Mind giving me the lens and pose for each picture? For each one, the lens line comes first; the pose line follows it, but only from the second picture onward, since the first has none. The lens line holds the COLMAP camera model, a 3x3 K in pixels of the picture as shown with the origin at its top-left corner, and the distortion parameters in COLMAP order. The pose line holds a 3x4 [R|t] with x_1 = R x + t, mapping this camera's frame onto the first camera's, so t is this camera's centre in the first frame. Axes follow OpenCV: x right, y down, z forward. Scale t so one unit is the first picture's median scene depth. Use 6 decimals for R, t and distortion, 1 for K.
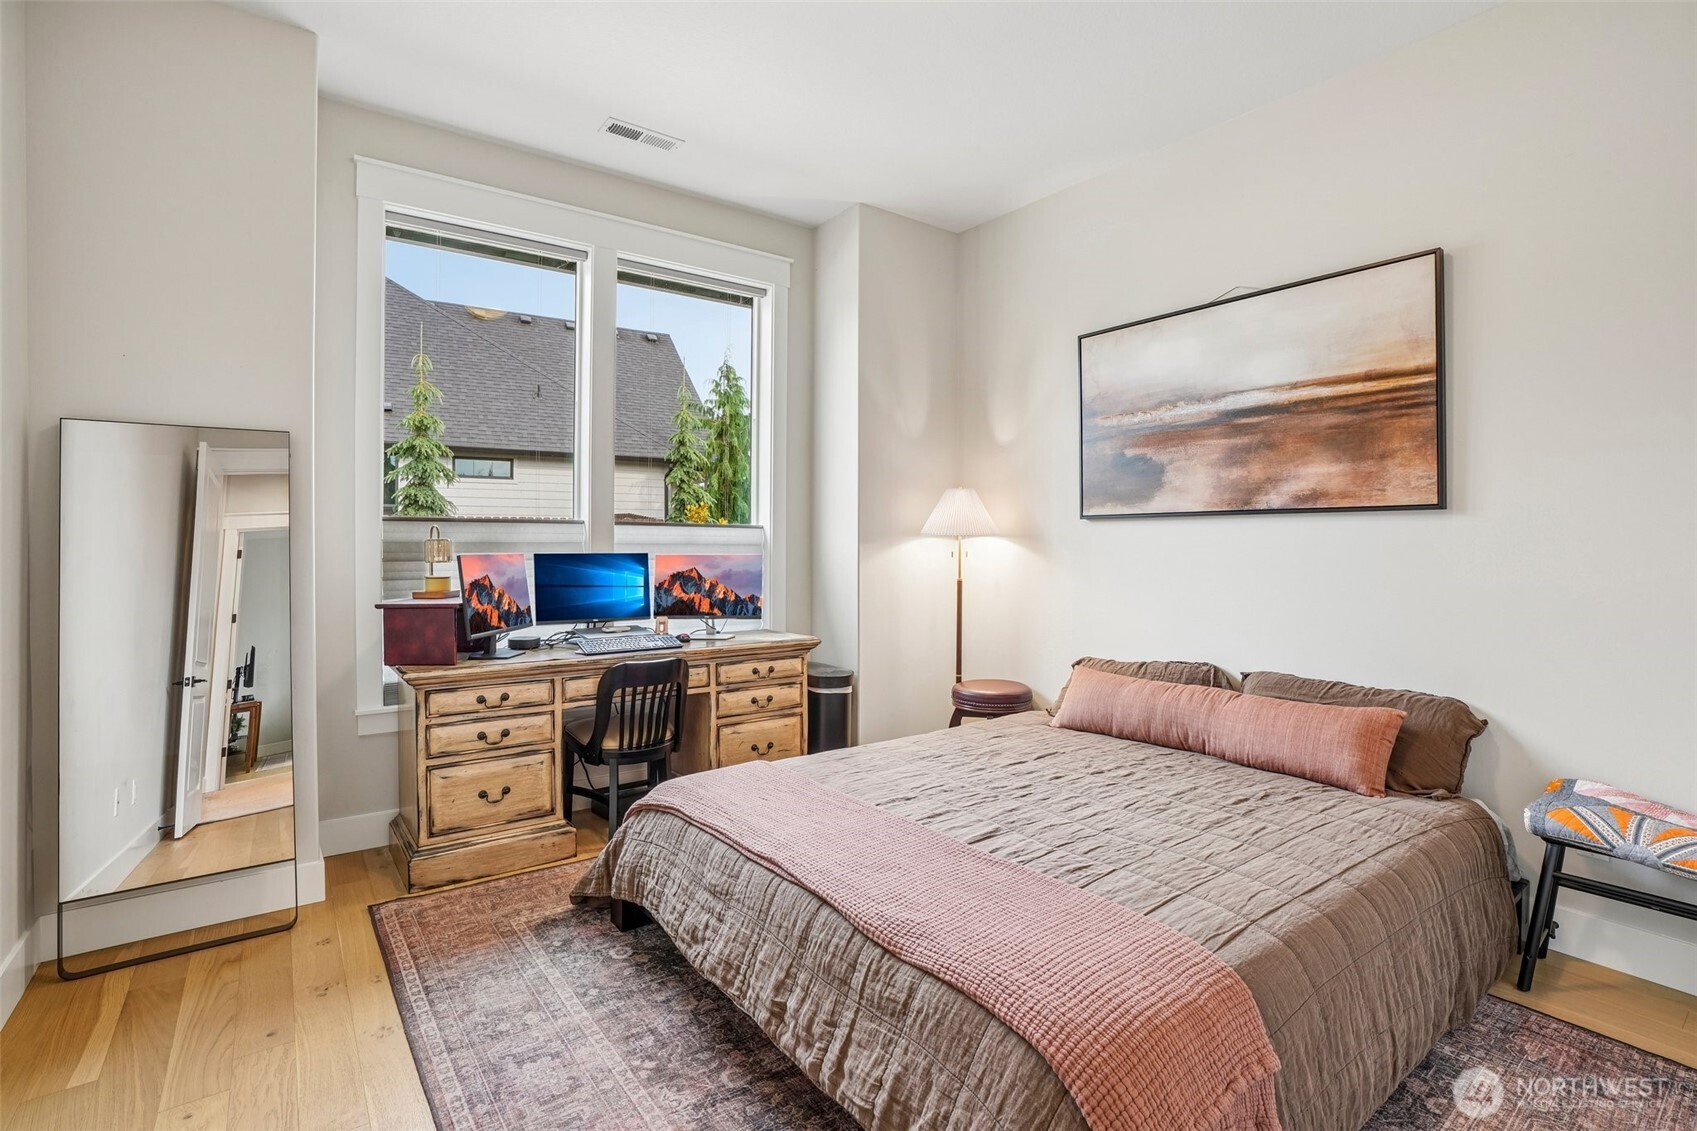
lens RADIAL K [[801.0, 0, 851.7], [0, 801.0, 553.0], [0, 0, 1]] dist [-0.053795, 0.000511]
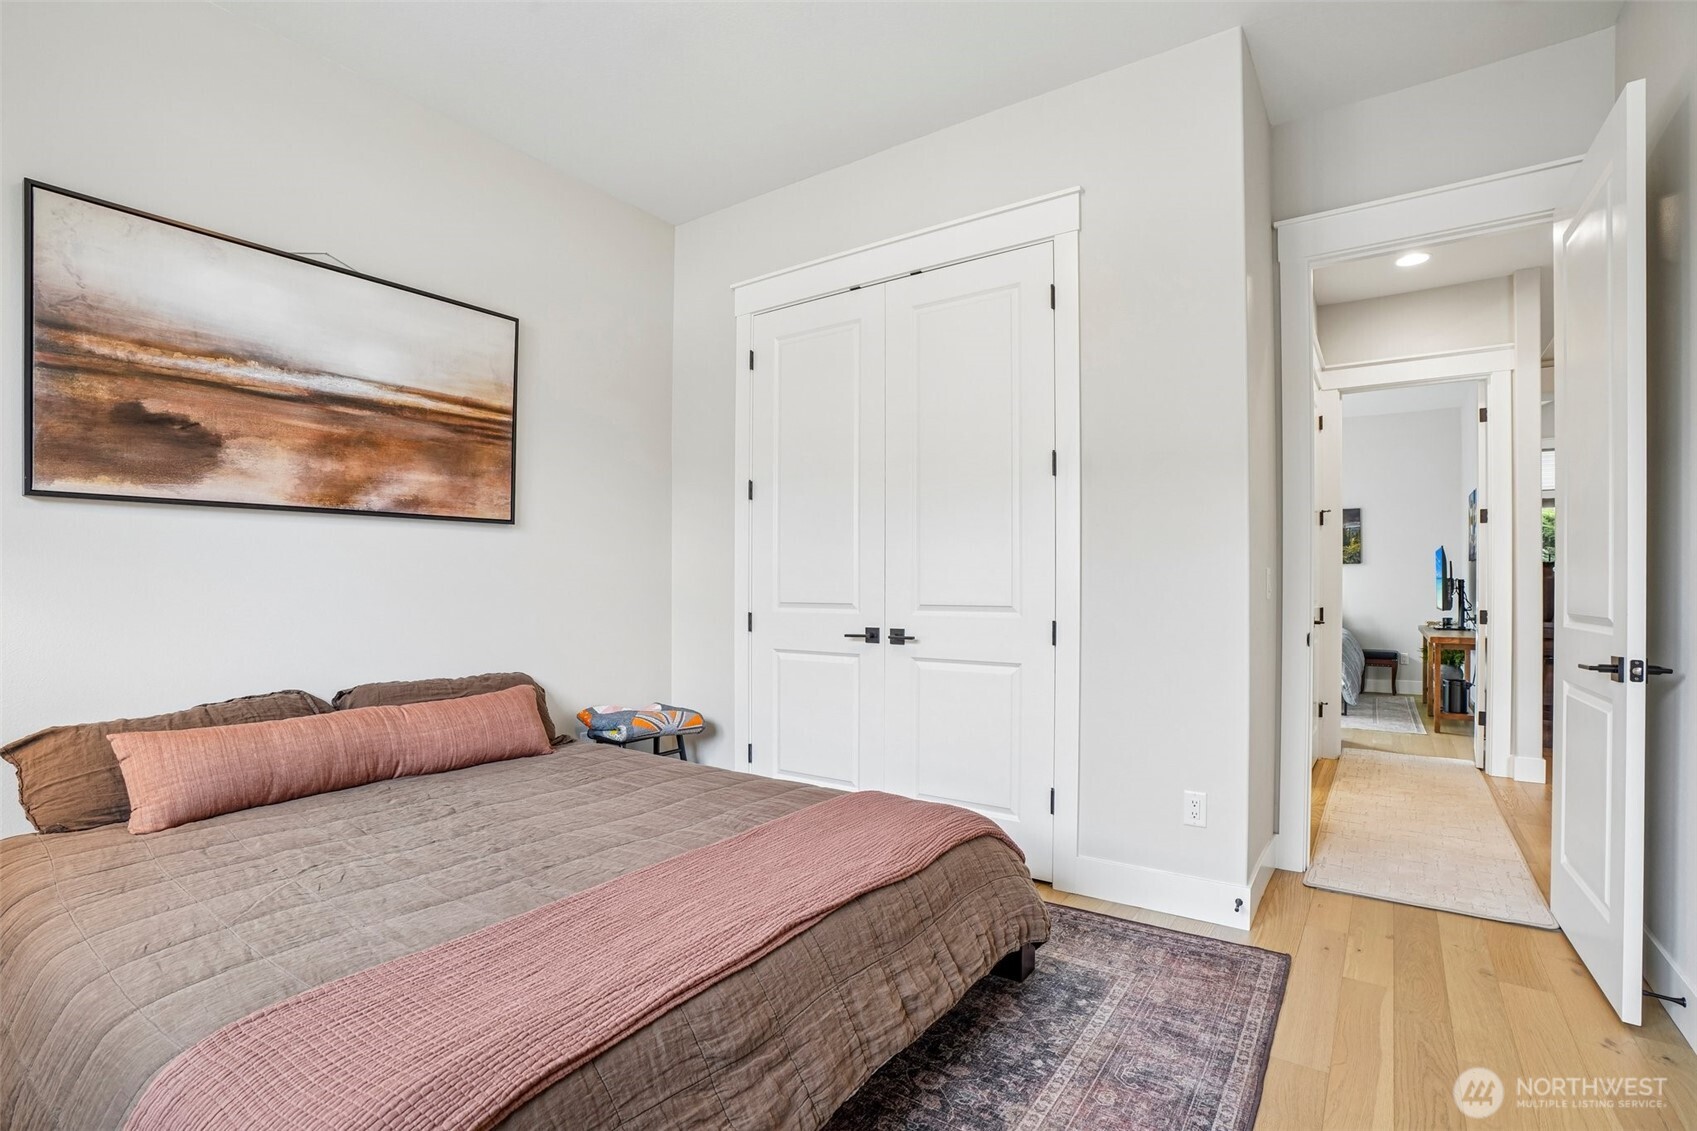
lens RADIAL K [[793.0, 0, 853.2], [0, 793.0, 583.3], [0, 0, 1]] dist [-0.029124, 0.000800]
pose [[-0.307735, -0.009251, 0.951427, -0.577323], [0.005150, 0.999922, 0.011388, 0.025190], [-0.951458, 0.008404, -0.307663, 0.789540]]
